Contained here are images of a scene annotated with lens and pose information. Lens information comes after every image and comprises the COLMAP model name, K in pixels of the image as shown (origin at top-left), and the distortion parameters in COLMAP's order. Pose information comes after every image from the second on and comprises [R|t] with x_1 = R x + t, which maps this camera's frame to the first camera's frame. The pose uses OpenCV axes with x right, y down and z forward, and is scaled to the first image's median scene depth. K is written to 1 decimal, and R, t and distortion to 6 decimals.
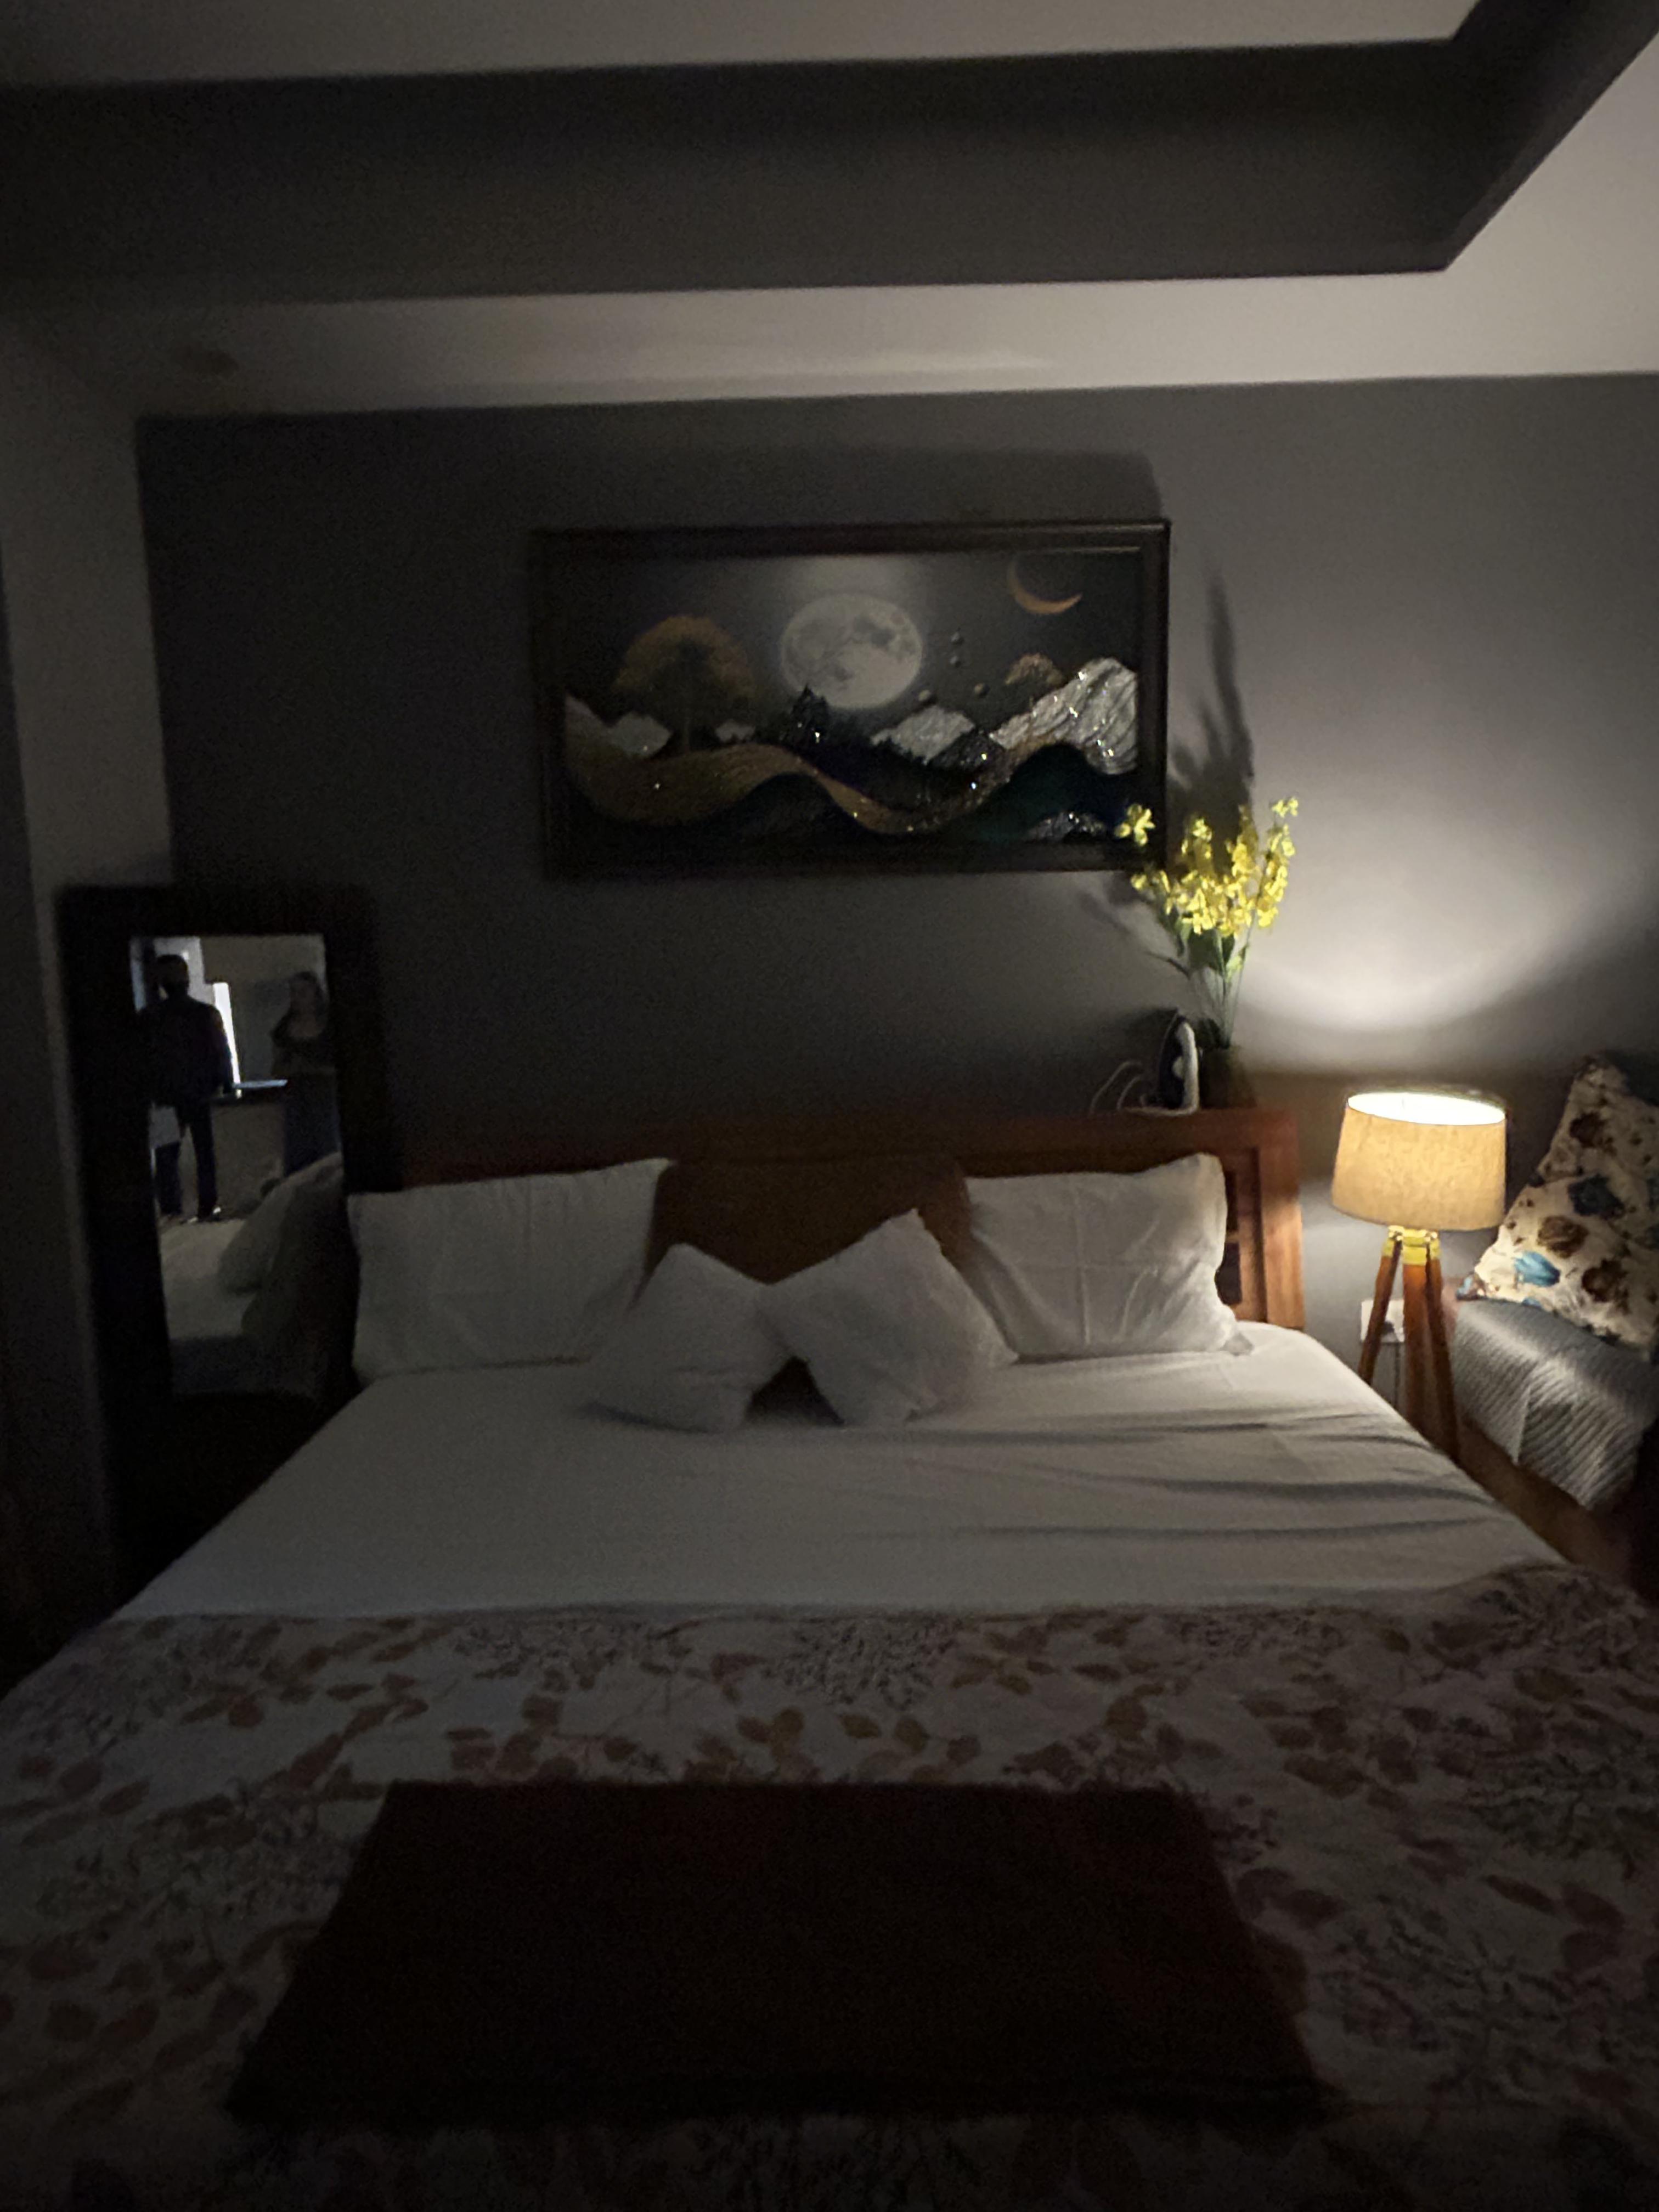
lens RADIAL K [[1329.3, 0, 829.5], [0, 1329.3, 1106.0], [0, 0, 1]] dist [0.006412, -0.000106]
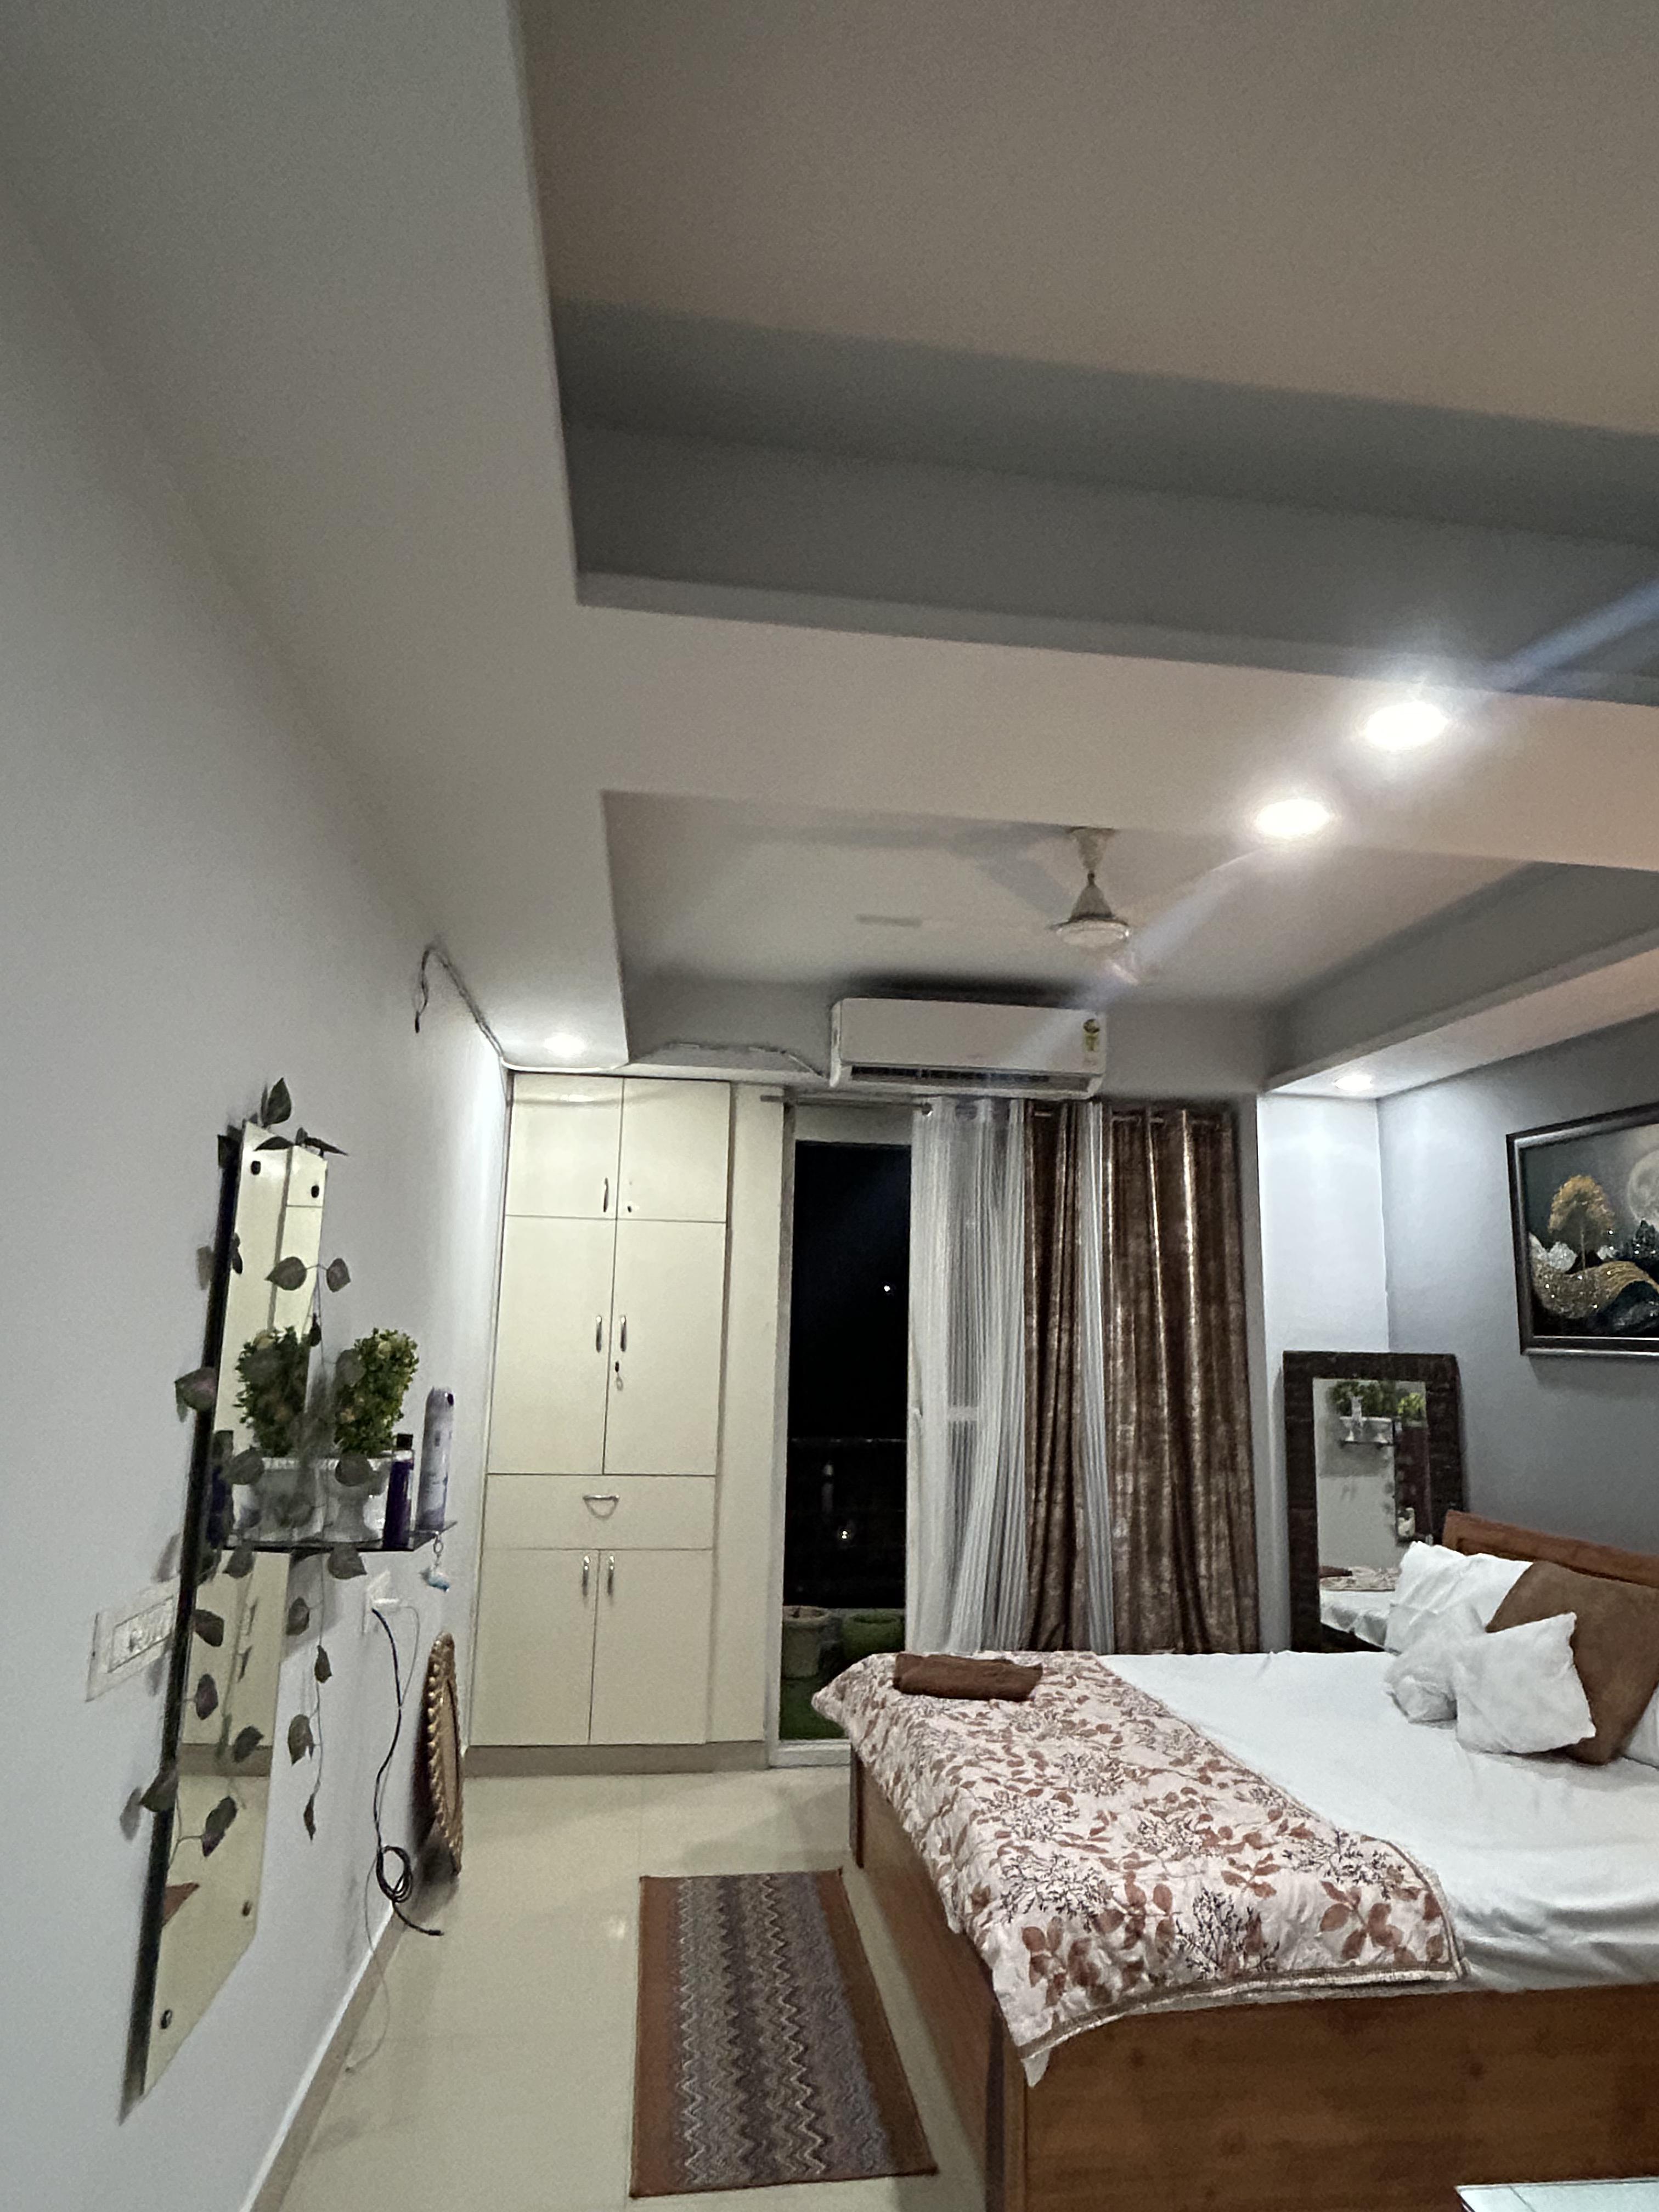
lens RADIAL K [[1329.3, 0, 829.5], [0, 1329.3, 1106.0], [0, 0, 1]] dist [0.006412, -0.000106]
pose [[0.146622, -0.143193, -0.978773, 1.192653], [-0.174629, 0.970180, -0.168096, -0.057143], [0.973656, 0.195568, 0.117244, 0.025164]]
